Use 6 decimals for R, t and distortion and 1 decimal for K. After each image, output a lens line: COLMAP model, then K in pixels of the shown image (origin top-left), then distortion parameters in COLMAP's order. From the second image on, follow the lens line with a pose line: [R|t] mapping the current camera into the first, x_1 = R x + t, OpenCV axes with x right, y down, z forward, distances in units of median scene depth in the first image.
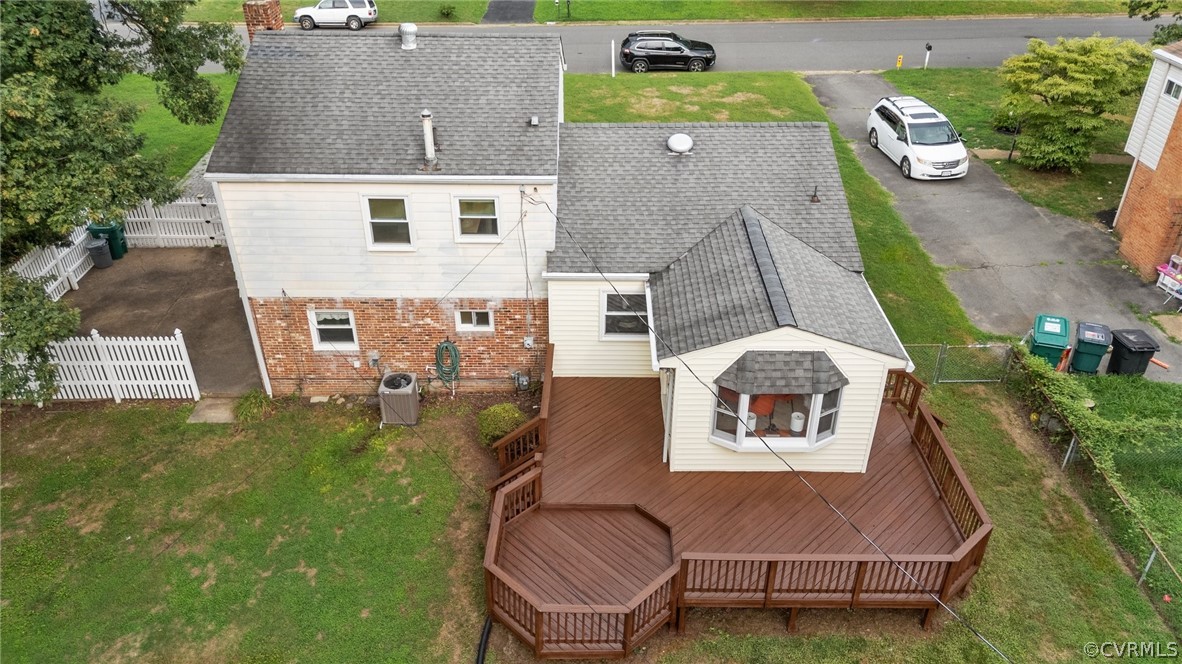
lens RADIAL K [[861.7, 0, 591.0], [0, 861.7, 332.0], [0, 0, 1]] dist [0.067976, -0.079468]
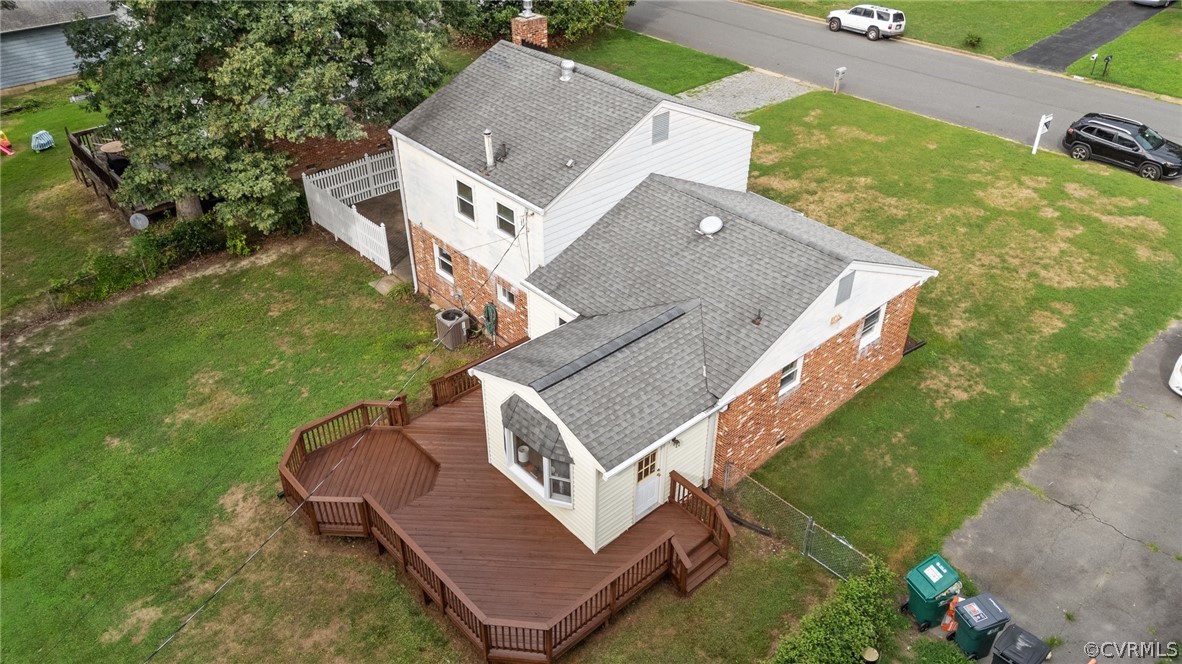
lens RADIAL K [[861.7, 0, 591.0], [0, 861.7, 332.0], [0, 0, 1]] dist [0.067976, -0.079468]
pose [[0.668977, 0.419016, -0.613918, 0.762839], [-0.395196, 0.900048, 0.183668, -0.253317], [0.629515, 0.119748, 0.767705, 0.112472]]
